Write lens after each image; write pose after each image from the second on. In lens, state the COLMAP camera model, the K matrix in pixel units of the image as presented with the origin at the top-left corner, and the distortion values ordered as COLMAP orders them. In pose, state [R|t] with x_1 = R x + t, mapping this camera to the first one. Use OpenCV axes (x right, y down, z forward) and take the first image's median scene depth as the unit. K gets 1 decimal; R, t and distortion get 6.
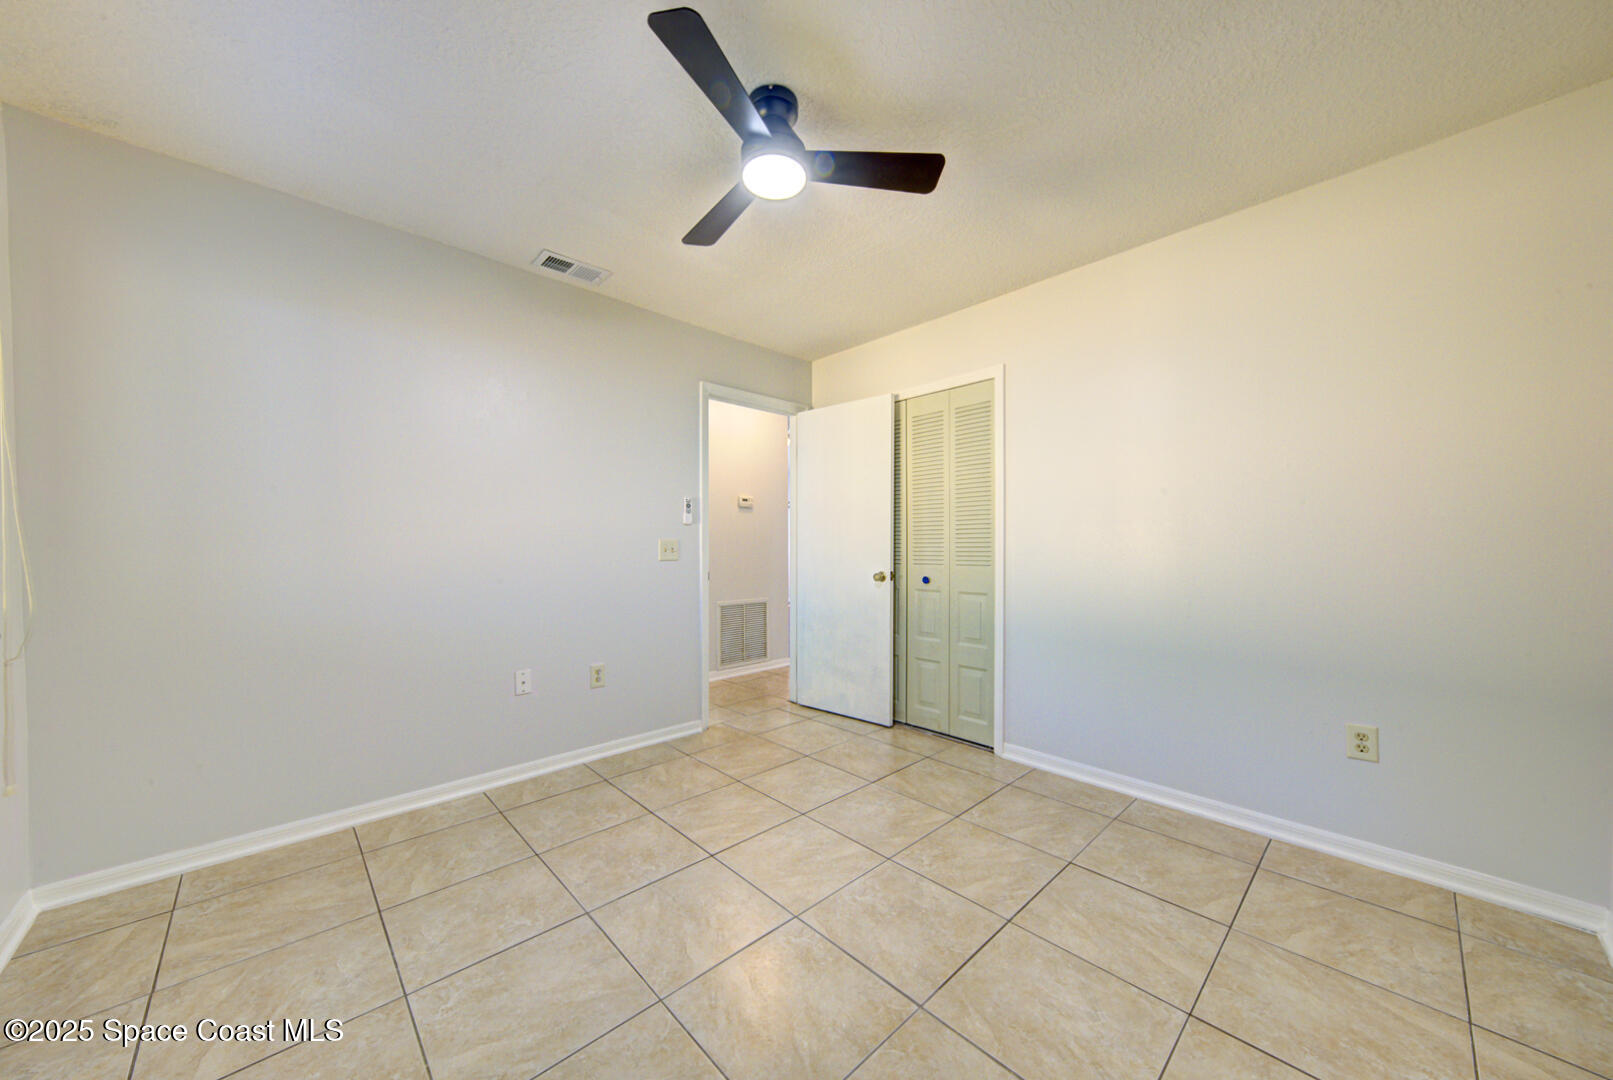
lens RADIAL K [[556.7, 0, 803.4], [0, 556.7, 554.6], [0, 0, 1]] dist [0.031330, -0.006776]
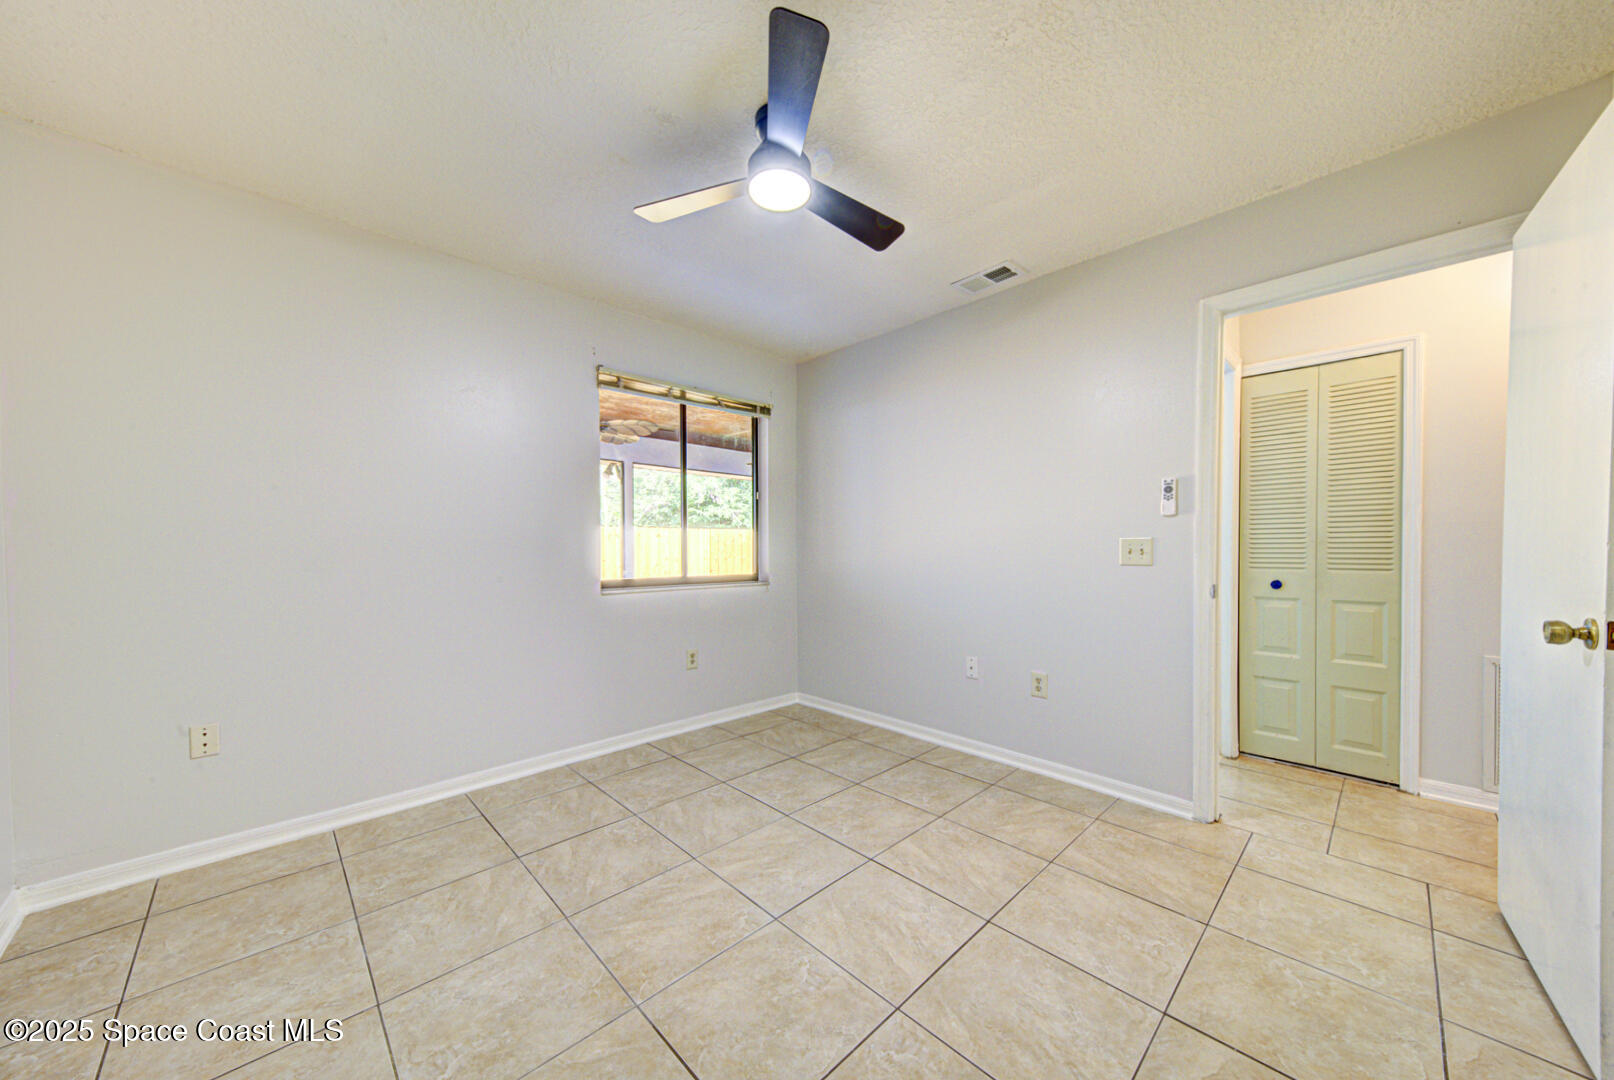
lens RADIAL K [[549.9, 0, 802.0], [0, 549.9, 557.9], [0, 0, 1]] dist [0.006991, -0.000070]
pose [[0.013999, 0.022152, -0.999657, 0.600646], [-0.010305, 0.999705, 0.022009, -0.014084], [0.999849, 0.009994, 0.014223, 0.645877]]
